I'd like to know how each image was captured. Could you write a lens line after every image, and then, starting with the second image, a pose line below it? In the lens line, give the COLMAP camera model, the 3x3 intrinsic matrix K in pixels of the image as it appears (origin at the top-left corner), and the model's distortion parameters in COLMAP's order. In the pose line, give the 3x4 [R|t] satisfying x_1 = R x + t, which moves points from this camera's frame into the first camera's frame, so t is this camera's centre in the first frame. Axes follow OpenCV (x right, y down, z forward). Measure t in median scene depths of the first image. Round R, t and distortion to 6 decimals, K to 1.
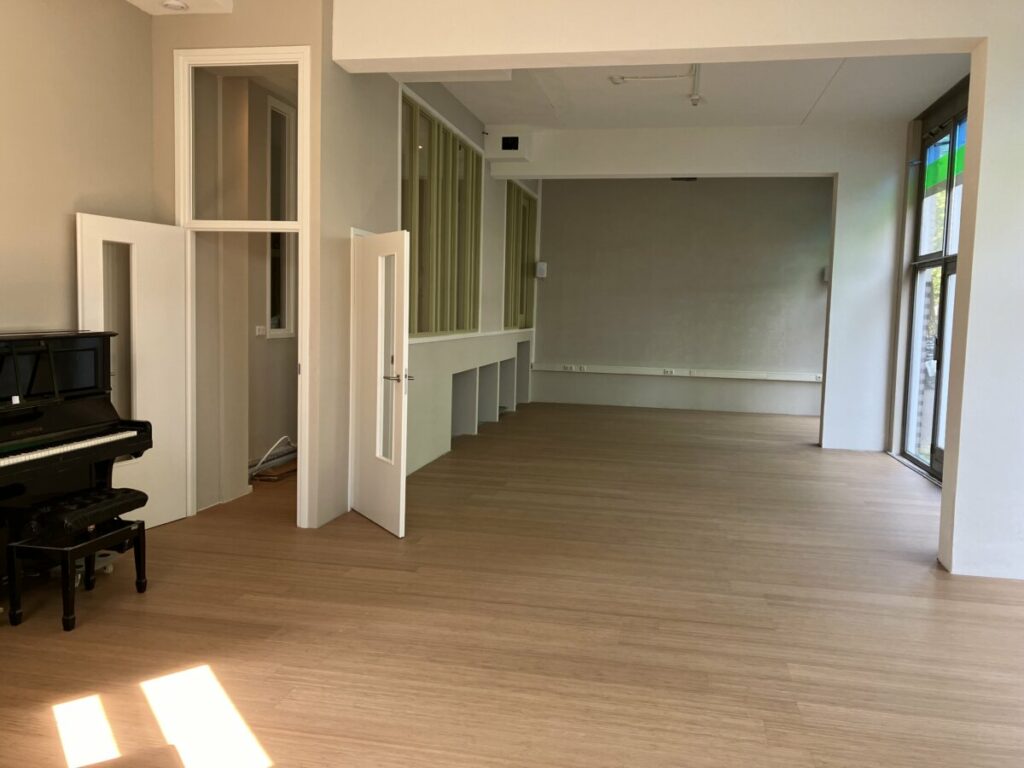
lens RADIAL K [[898.0, 0, 512.0], [0, 898.0, 384.0], [0, 0, 1]] dist [0.048109, -0.046432]
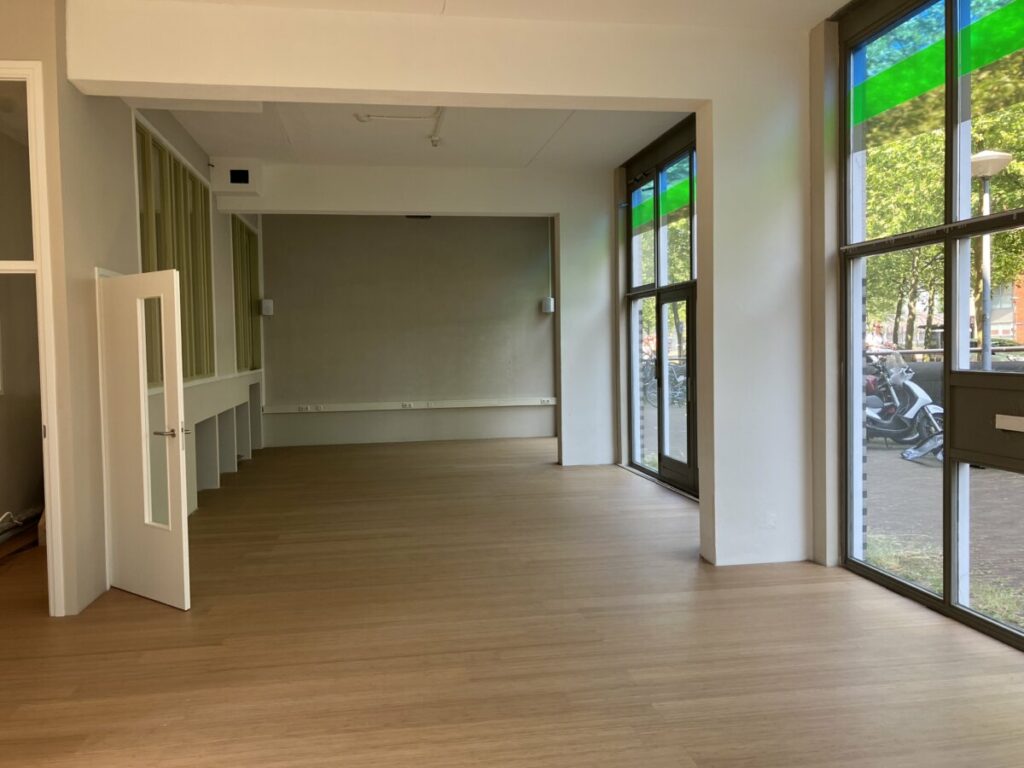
lens RADIAL K [[898.0, 0, 512.0], [0, 898.0, 384.0], [0, 0, 1]] dist [0.048109, -0.046432]
pose [[0.926534, -0.059553, 0.371468, -0.134692], [0.072964, 0.997089, -0.022140, -0.009729], [-0.369068, 0.047617, 0.928182, 0.029106]]
